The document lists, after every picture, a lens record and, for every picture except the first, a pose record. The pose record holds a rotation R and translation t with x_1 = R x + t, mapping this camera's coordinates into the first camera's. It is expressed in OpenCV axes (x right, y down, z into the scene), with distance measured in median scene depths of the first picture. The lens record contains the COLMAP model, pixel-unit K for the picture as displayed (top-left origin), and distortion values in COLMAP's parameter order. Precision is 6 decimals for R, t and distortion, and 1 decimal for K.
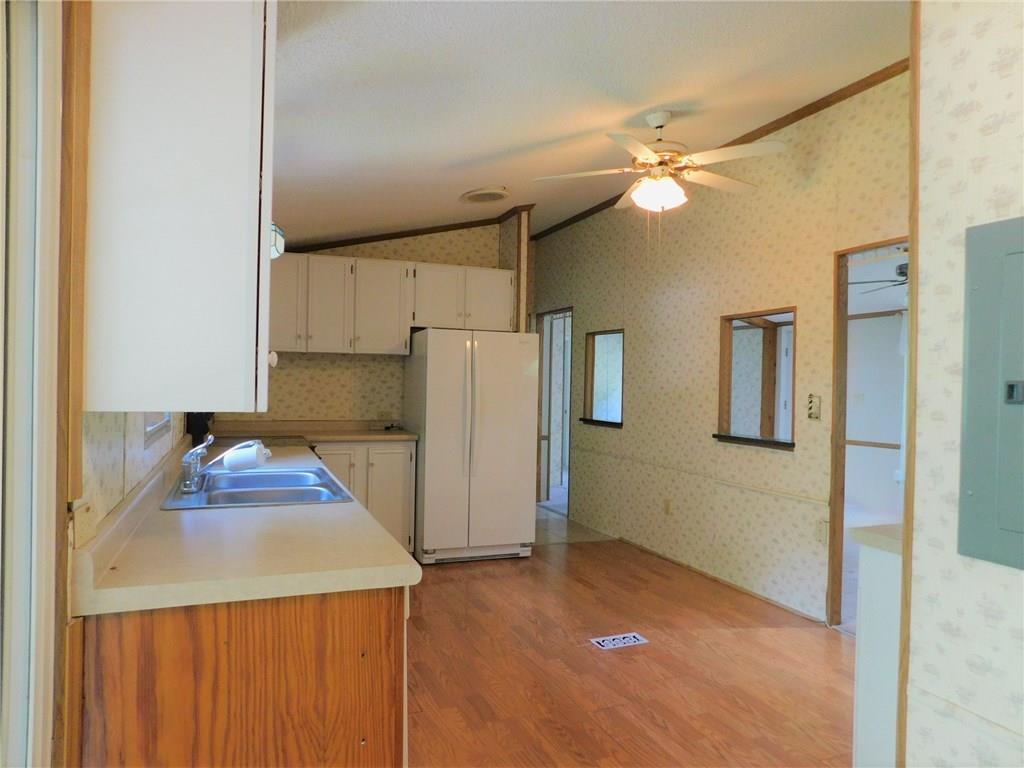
lens RADIAL K [[672.0, 0, 511.6], [0, 672.0, 385.6], [0, 0, 1]] dist [-0.054830, 0.033814]
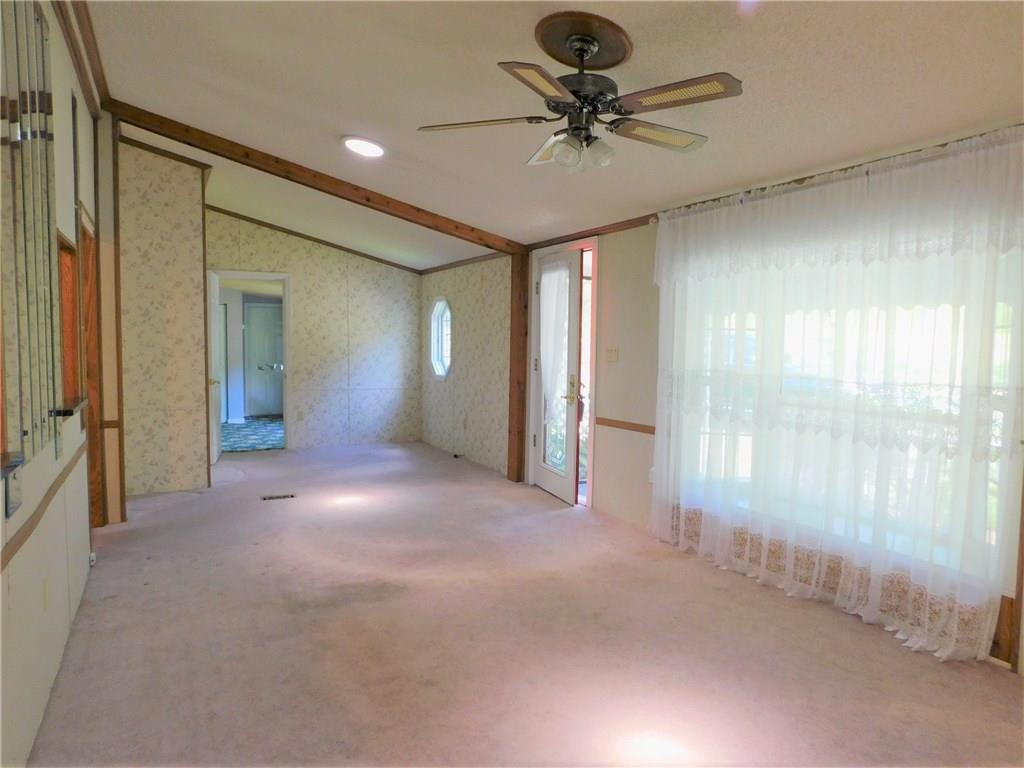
lens RADIAL K [[672.0, 0, 512.8], [0, 672.0, 387.8], [0, 0, 1]] dist [-0.054830, 0.033814]
pose [[0.995560, -0.018068, 0.092384, 0.314703], [0.011576, 0.997457, 0.070328, 0.003421], [-0.093419, -0.068946, 0.993237, 0.298276]]
